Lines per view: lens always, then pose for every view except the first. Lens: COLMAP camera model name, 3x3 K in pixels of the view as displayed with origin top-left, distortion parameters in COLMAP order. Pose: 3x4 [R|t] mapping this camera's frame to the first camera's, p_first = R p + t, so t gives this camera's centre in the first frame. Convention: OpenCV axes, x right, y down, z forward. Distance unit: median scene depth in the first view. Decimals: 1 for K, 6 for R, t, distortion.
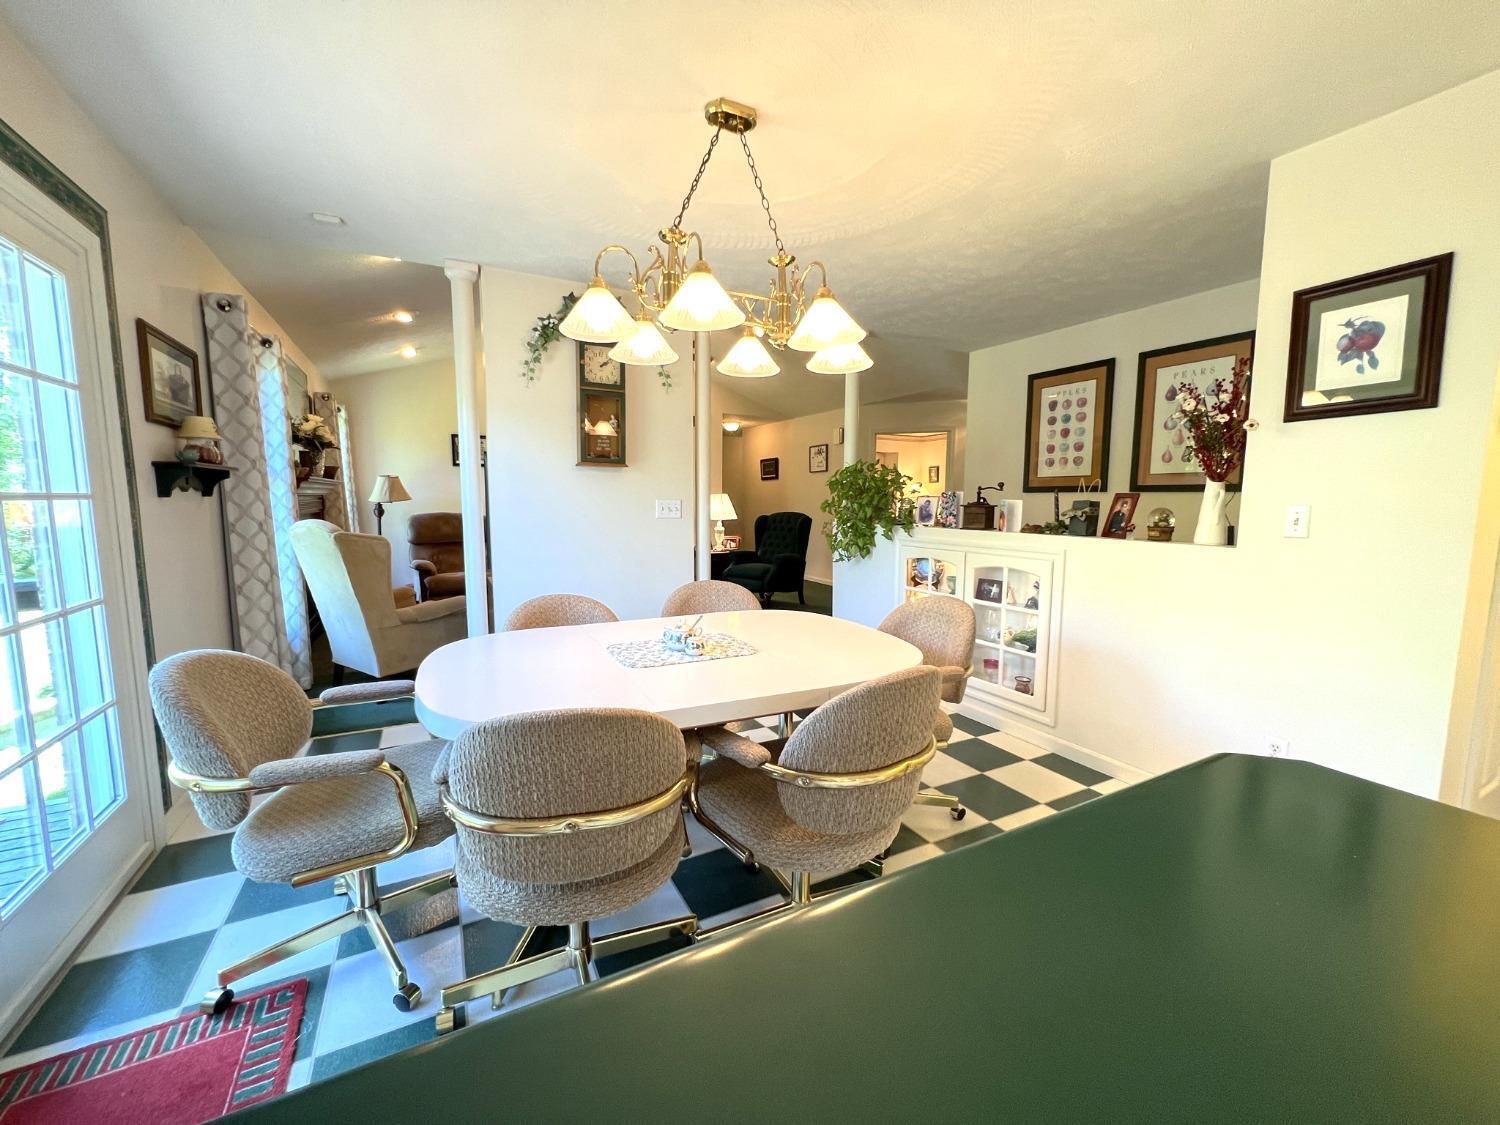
lens RADIAL K [[600.3, 0, 747.7], [0, 600.3, 557.8], [0, 0, 1]] dist [-0.008707, 0.000213]
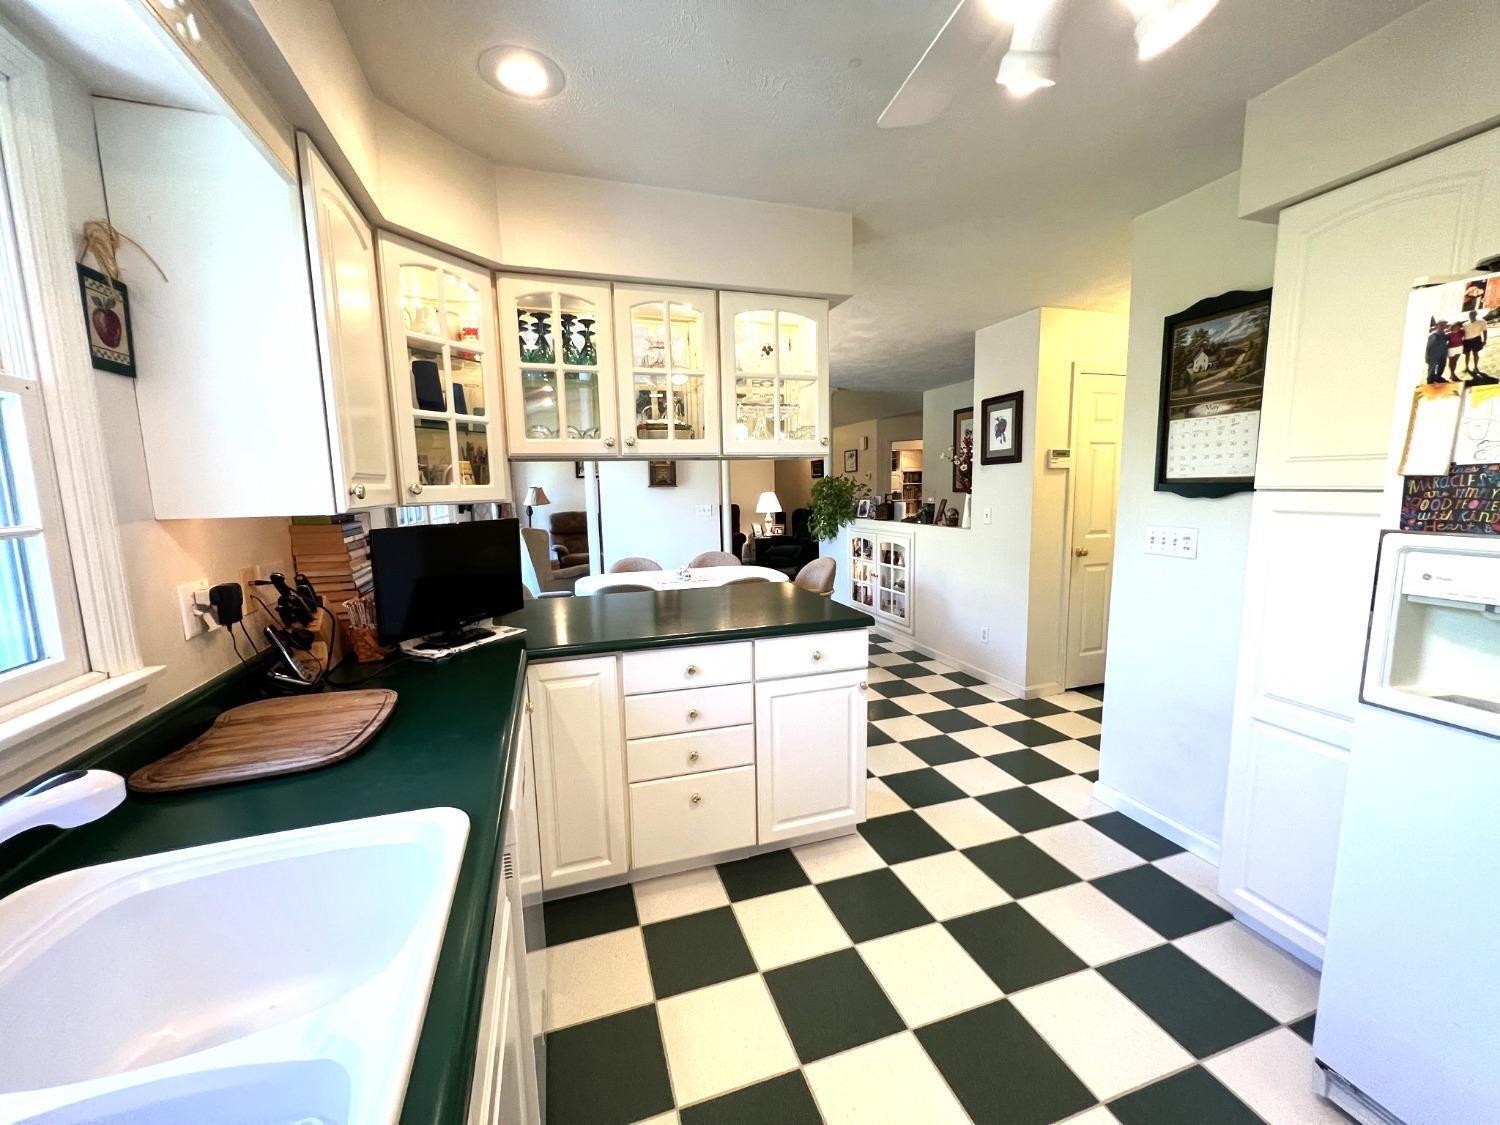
lens RADIAL K [[600.3, 0, 747.1], [0, 600.3, 566.0], [0, 0, 1]] dist [-0.008707, 0.000213]
pose [[0.985426, -0.004106, -0.170058, 0.263585], [0.010153, 0.999346, 0.034705, 0.015299], [0.169804, -0.035926, 0.984823, -0.607864]]
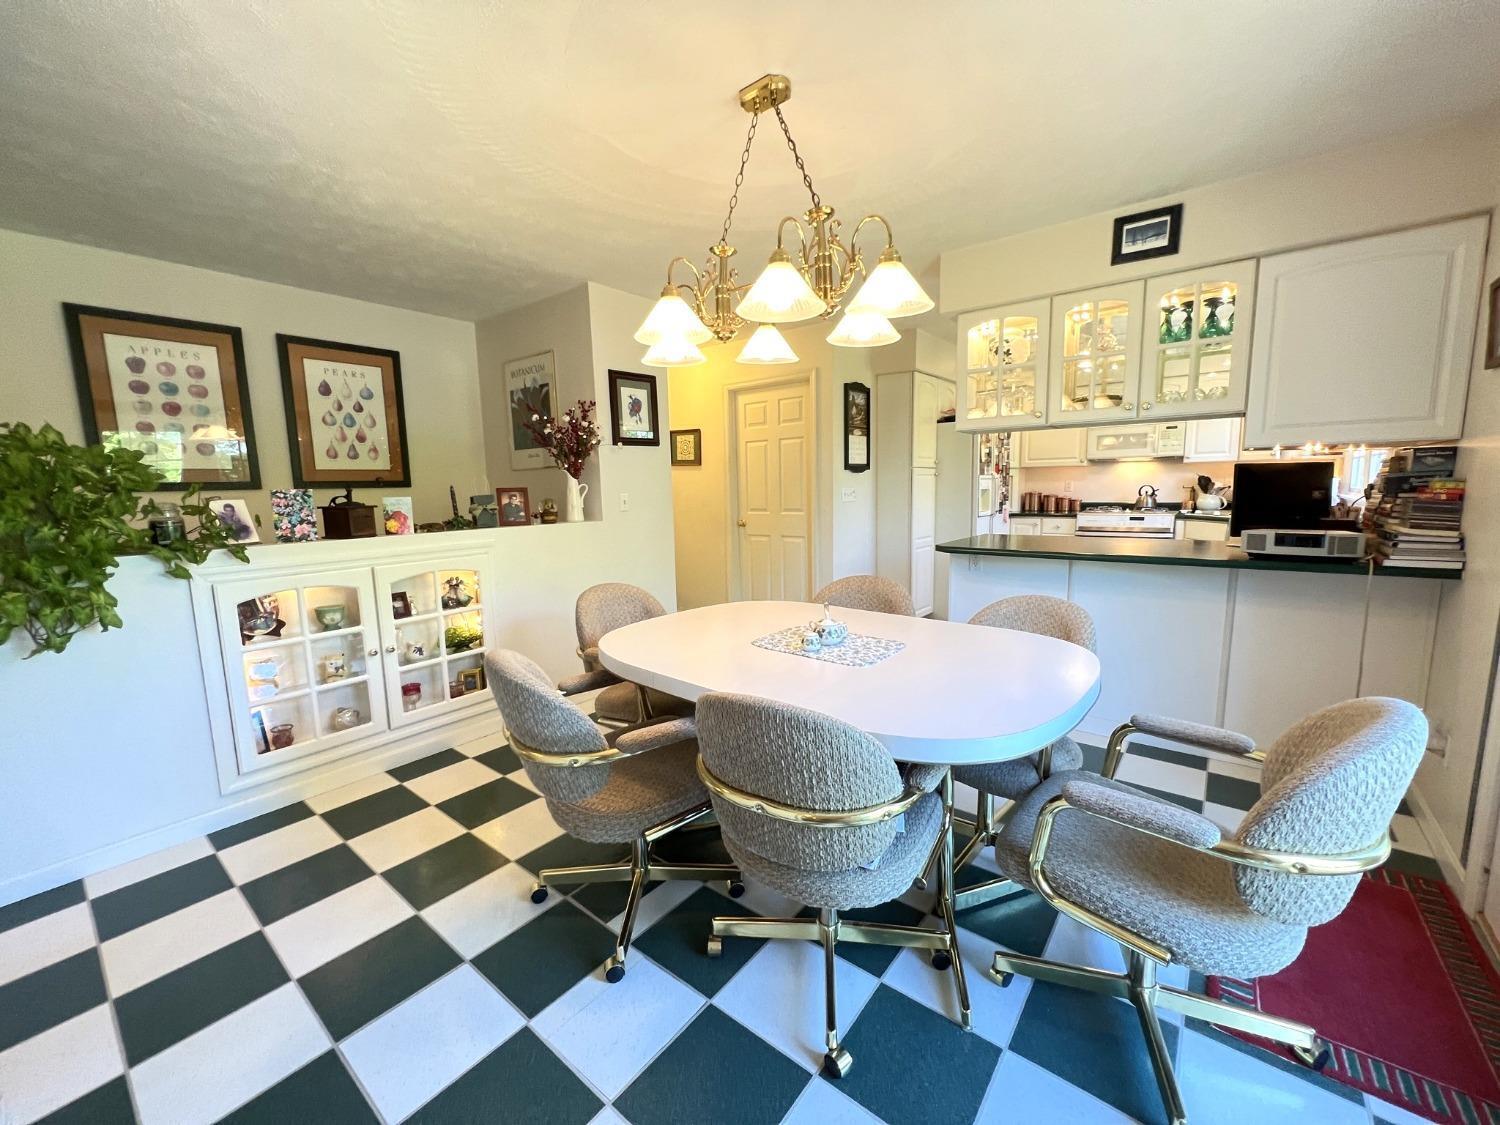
lens RADIAL K [[600.3, 0, 739.9], [0, 600.3, 572.1], [0, 0, 1]] dist [-0.008707, 0.000213]
pose [[-0.395980, -0.134715, 0.908323, -0.490057], [0.107645, 0.975550, 0.191613, -0.090344], [-0.911928, 0.173651, -0.371797, 0.767270]]
